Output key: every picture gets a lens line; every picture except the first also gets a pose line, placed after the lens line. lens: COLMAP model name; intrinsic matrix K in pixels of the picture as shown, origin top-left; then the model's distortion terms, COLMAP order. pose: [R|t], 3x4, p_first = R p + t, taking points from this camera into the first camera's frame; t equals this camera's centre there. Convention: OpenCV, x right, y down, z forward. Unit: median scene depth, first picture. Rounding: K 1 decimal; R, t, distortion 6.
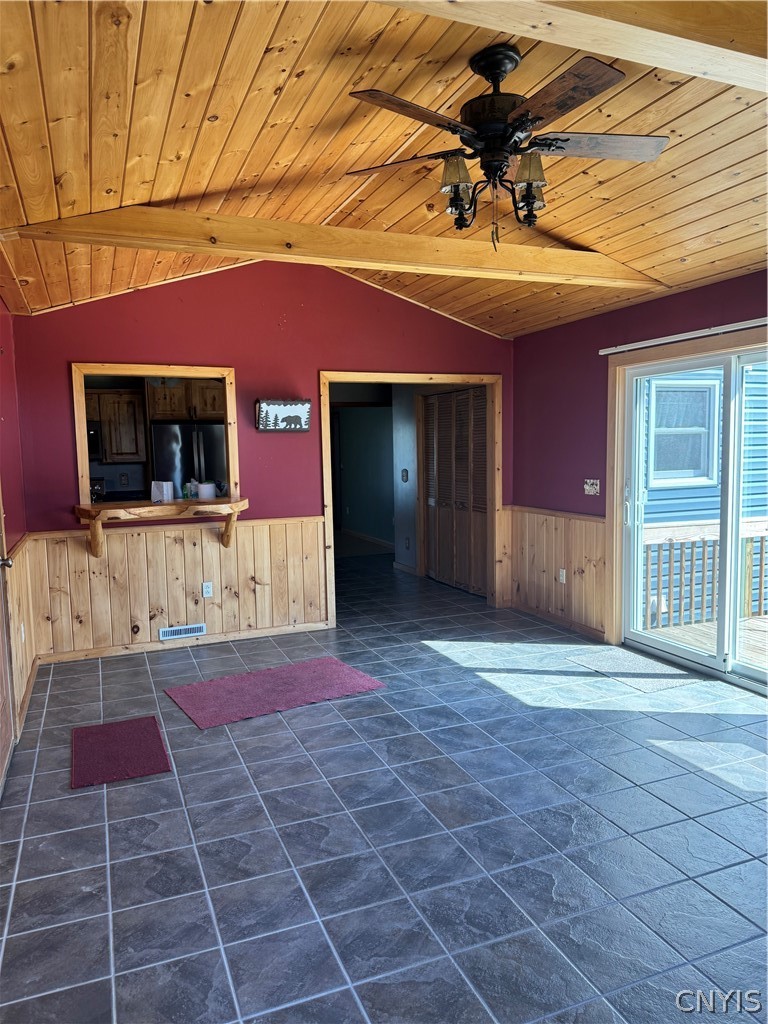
lens RADIAL K [[724.4, 0, 384.9], [0, 724.4, 513.2], [0, 0, 1]] dist [0.008148, 0.001578]
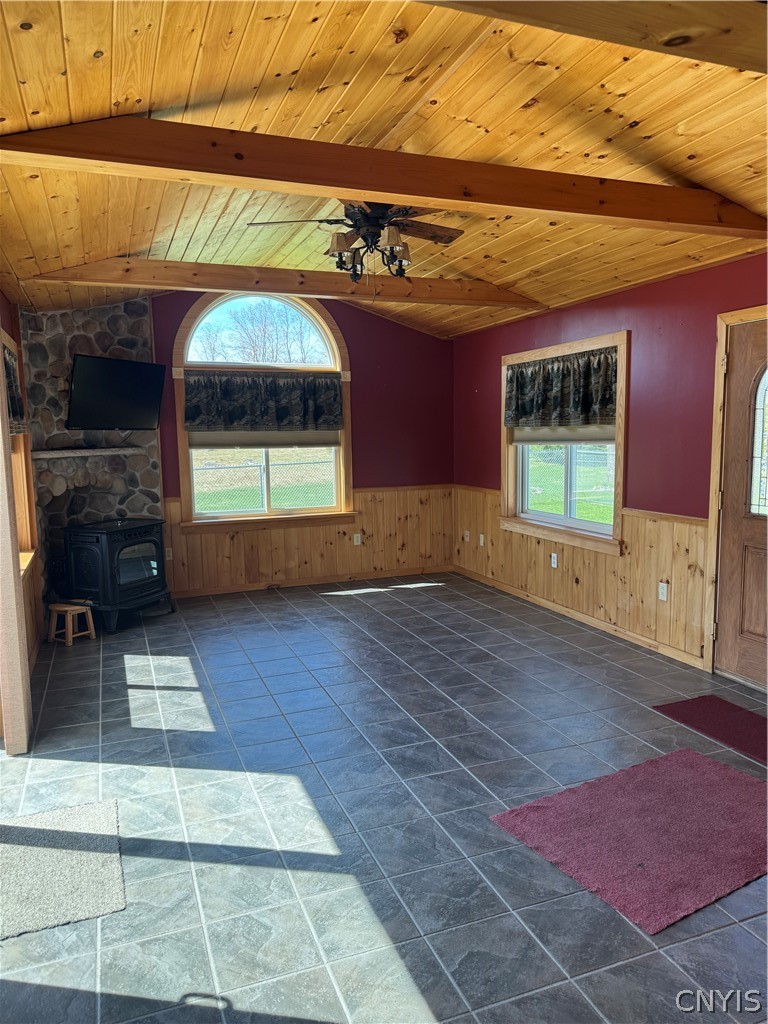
lens RADIAL K [[724.4, 0, 383.8], [0, 724.4, 513.3], [0, 0, 1]] dist [0.008148, 0.001578]
pose [[-0.999314, 0.032036, 0.018575, 0.081891], [0.035215, 0.977269, 0.209058, -0.169802], [-0.011456, 0.209569, -0.977727, 1.713794]]
